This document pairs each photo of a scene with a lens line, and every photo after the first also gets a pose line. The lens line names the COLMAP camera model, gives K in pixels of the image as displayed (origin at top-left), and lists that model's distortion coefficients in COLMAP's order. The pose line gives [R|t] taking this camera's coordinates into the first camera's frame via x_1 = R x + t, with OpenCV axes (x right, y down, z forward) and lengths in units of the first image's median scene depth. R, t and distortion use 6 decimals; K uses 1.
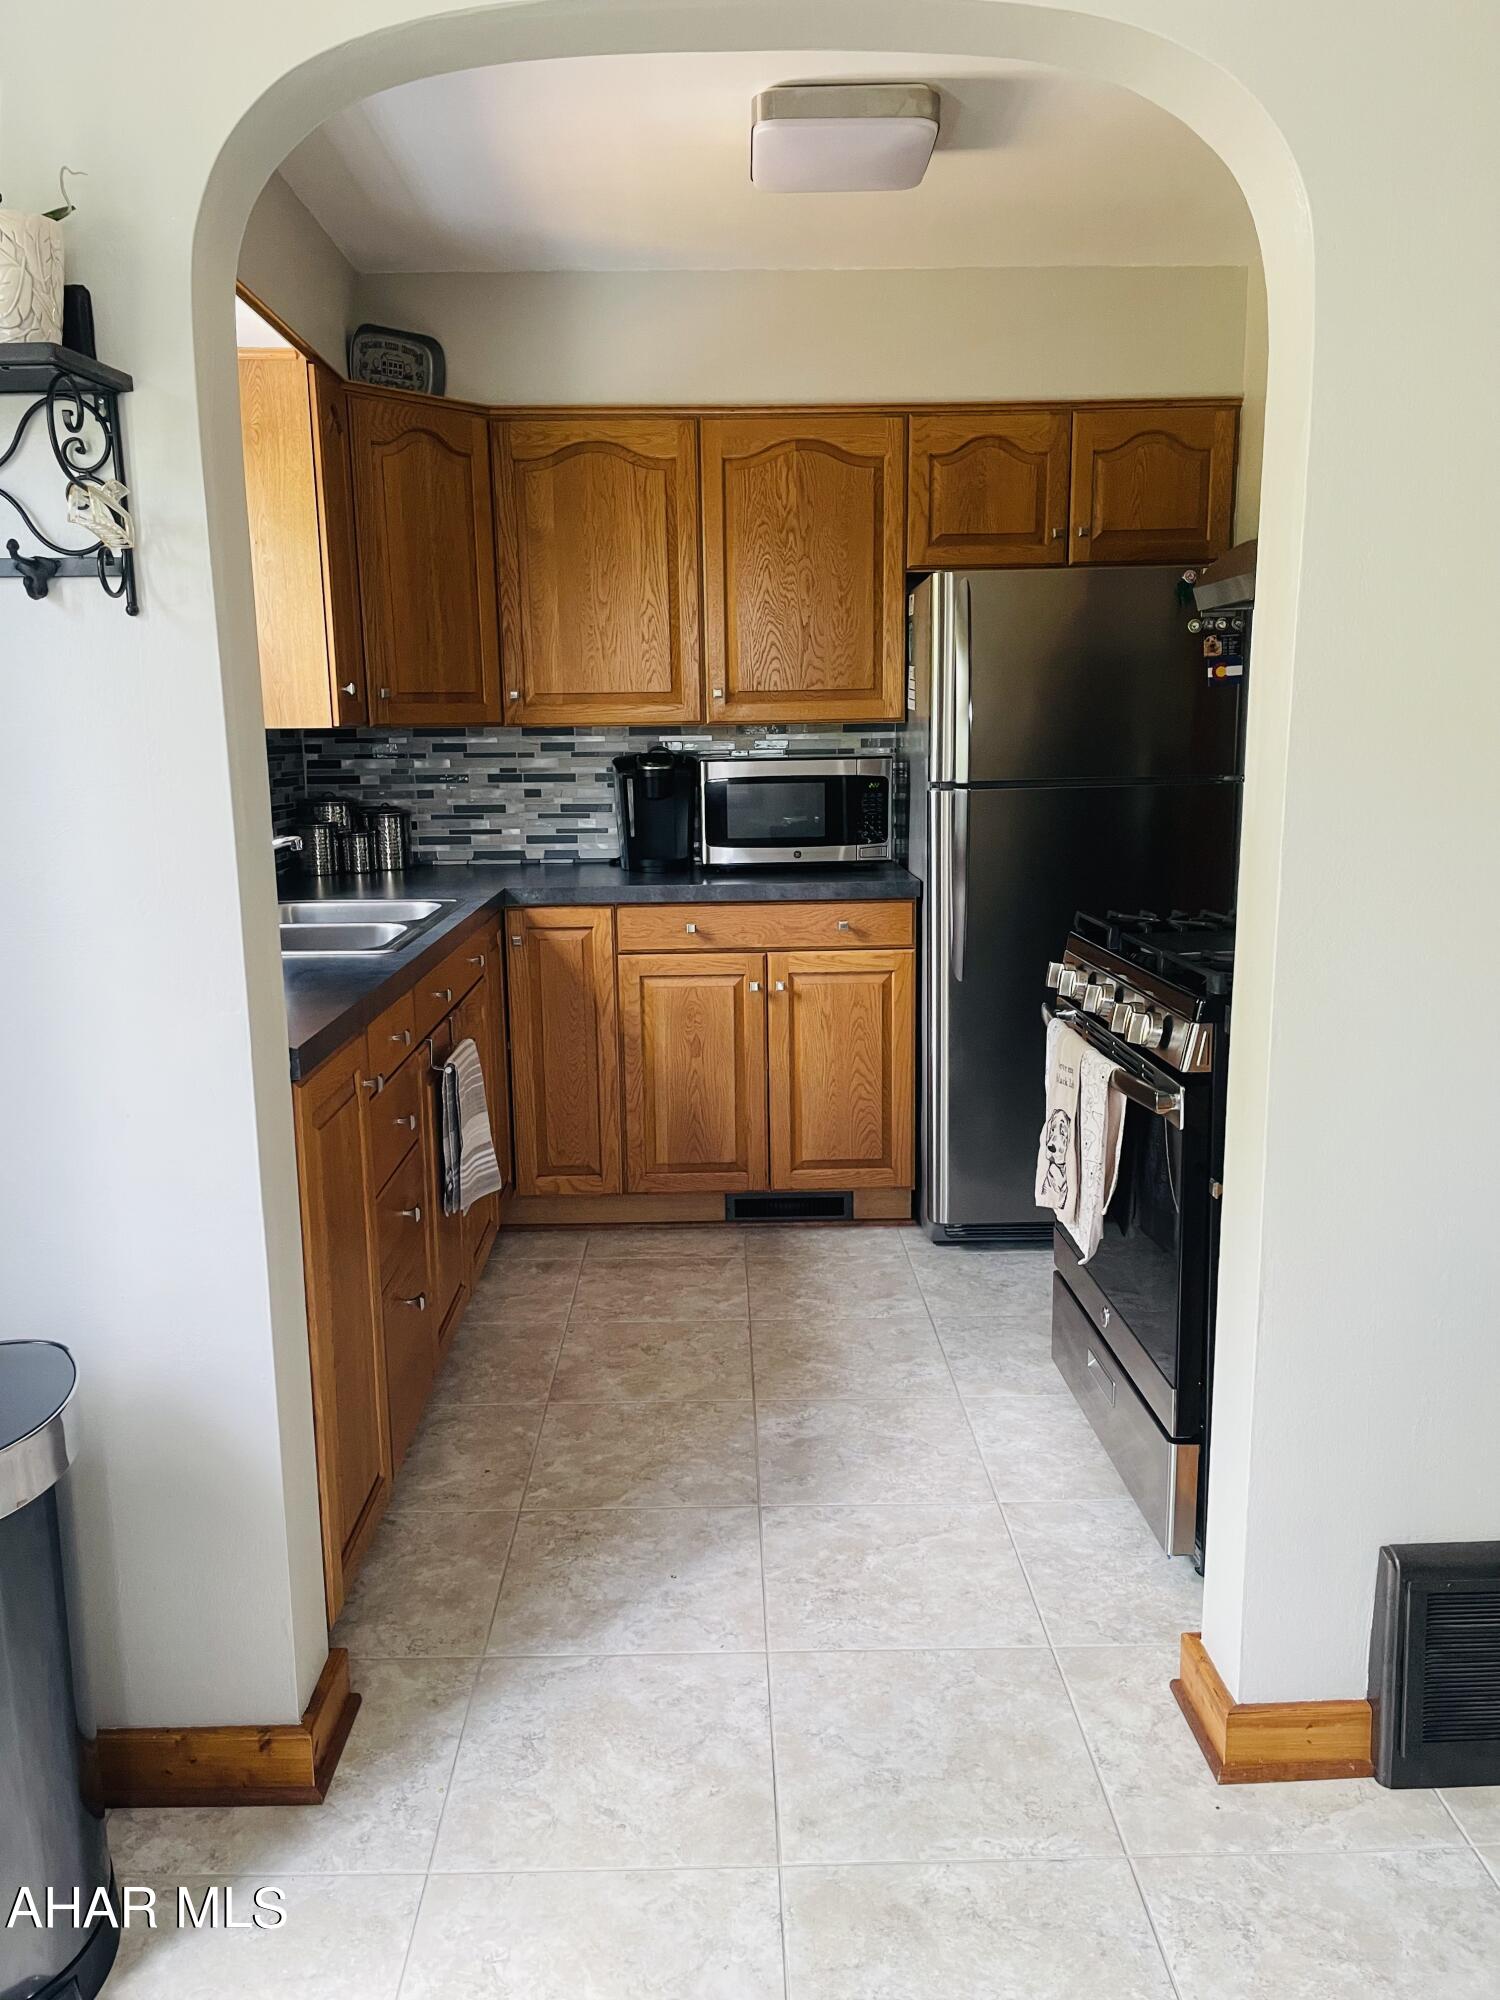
lens RADIAL K [[1499.6, 0, 738.3], [0, 1499.6, 1008.9], [0, 0, 1]] dist [0.100795, -0.132746]
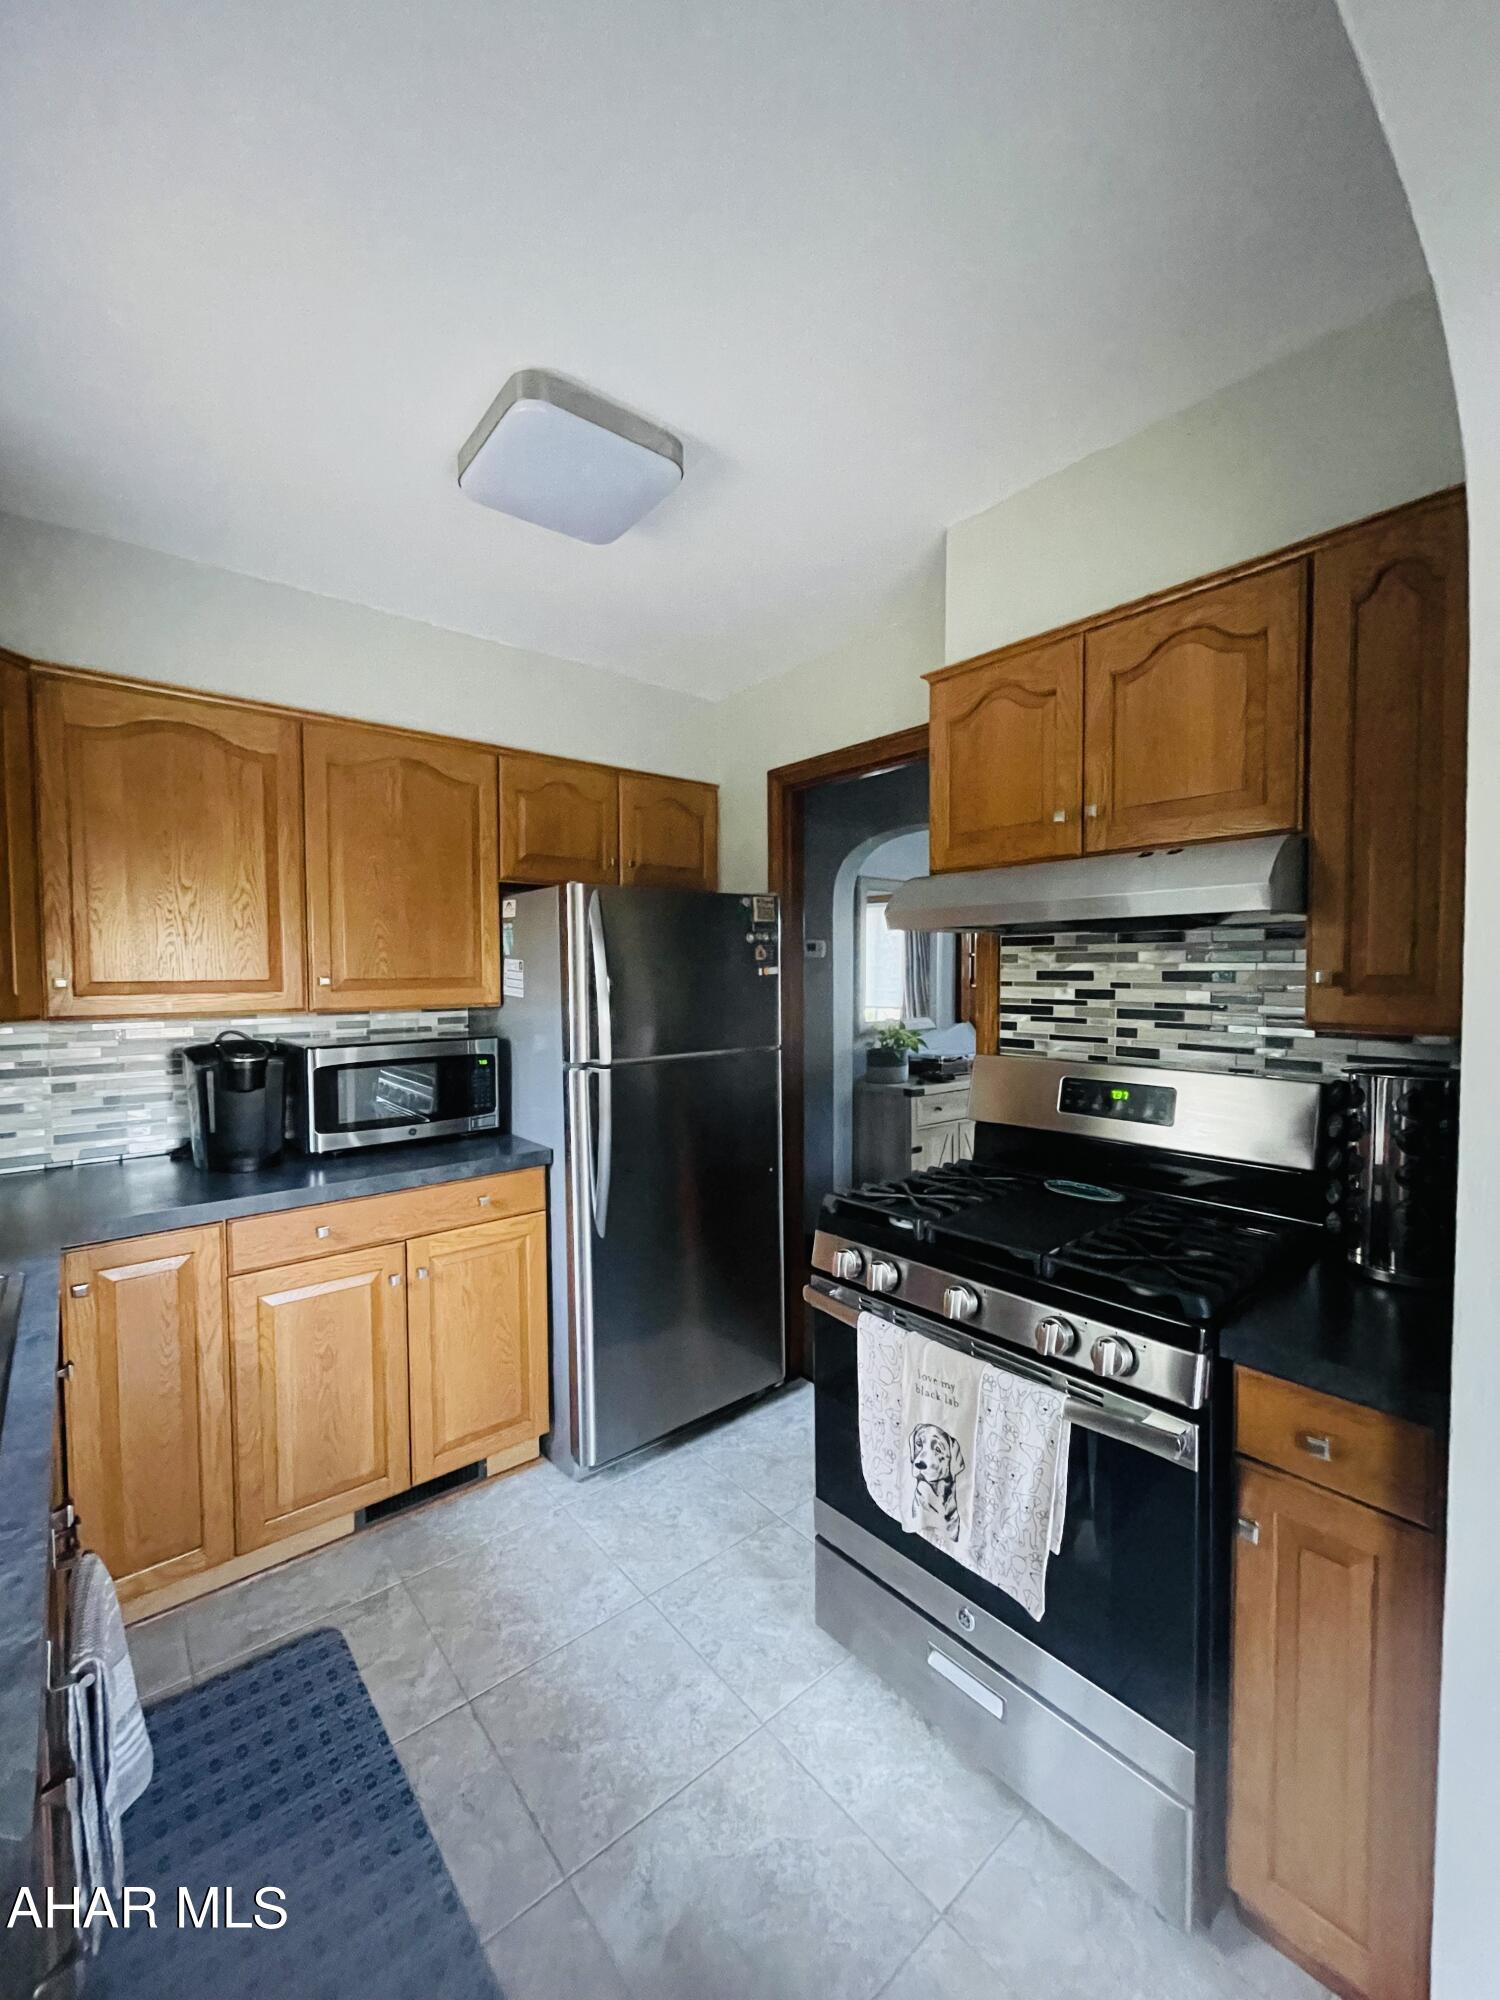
lens RADIAL K [[810.6, 0, 751.8], [0, 810.6, 1000.4], [0, 0, 1]] dist [-0.002578, -0.000707]
pose [[0.779175, -0.013467, 0.626661, -0.150761], [0.113092, 0.986382, -0.119418, -0.116033], [-0.616519, 0.163918, 0.770088, 0.473403]]
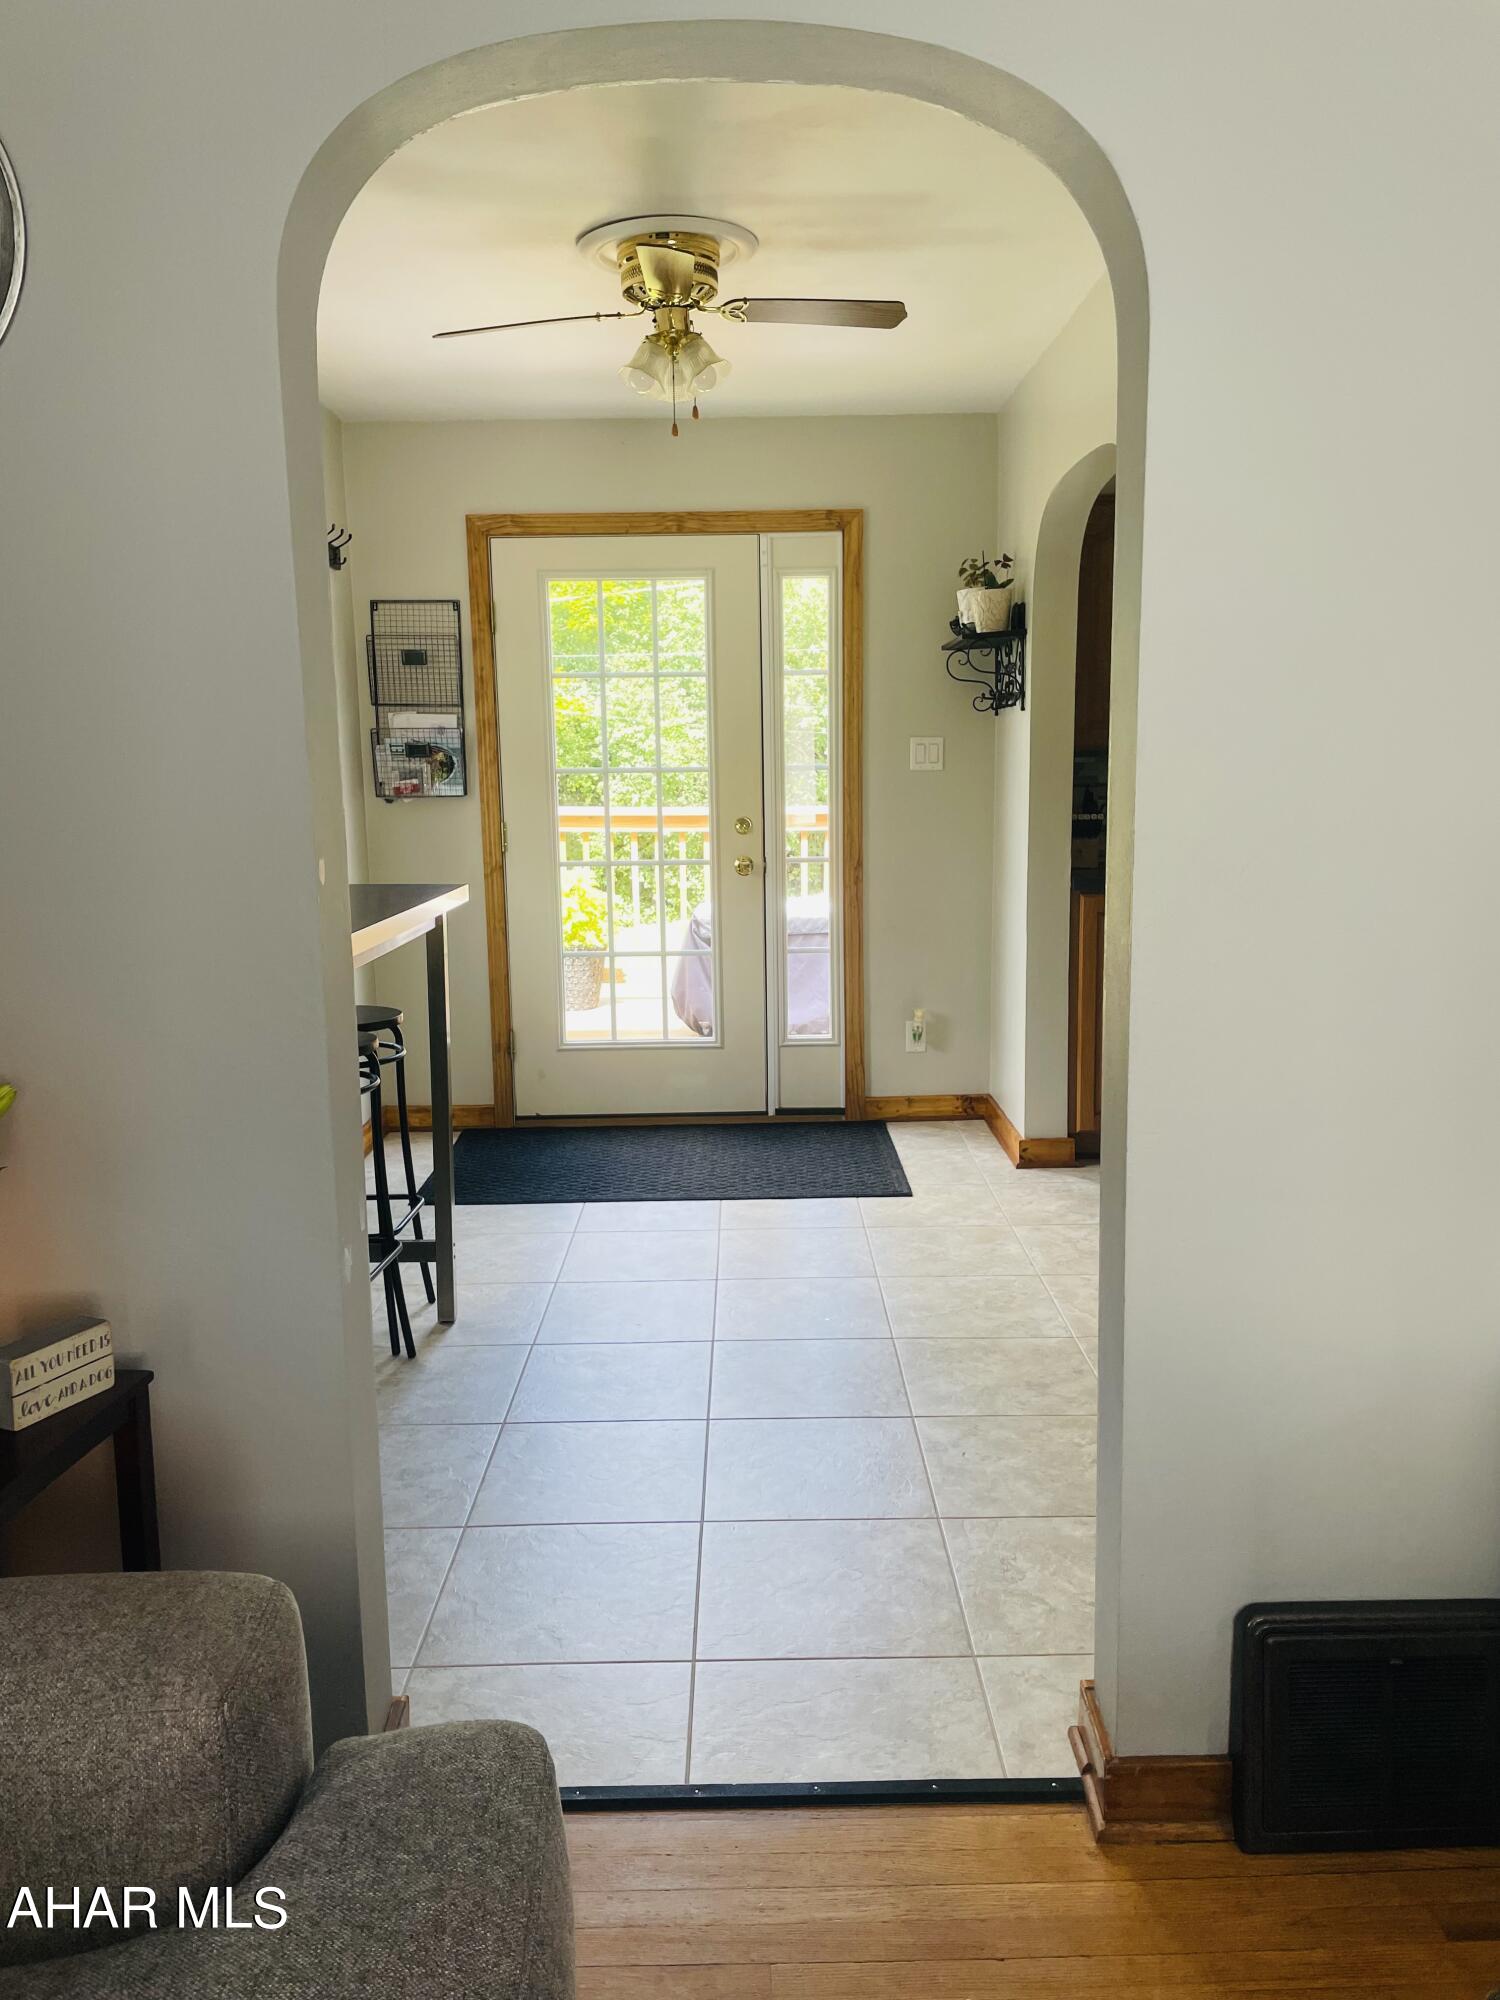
lens RADIAL K [[1473.4, 0, 752.6], [0, 1473.4, 1002.6], [0, 0, 1]] dist [0.106716, -0.136891]
pose [[-0.015148, 0.171954, -0.984989, 1.174796], [-0.174087, 0.969602, 0.171945, -0.055080], [0.984614, 0.174078, 0.015247, 0.263455]]
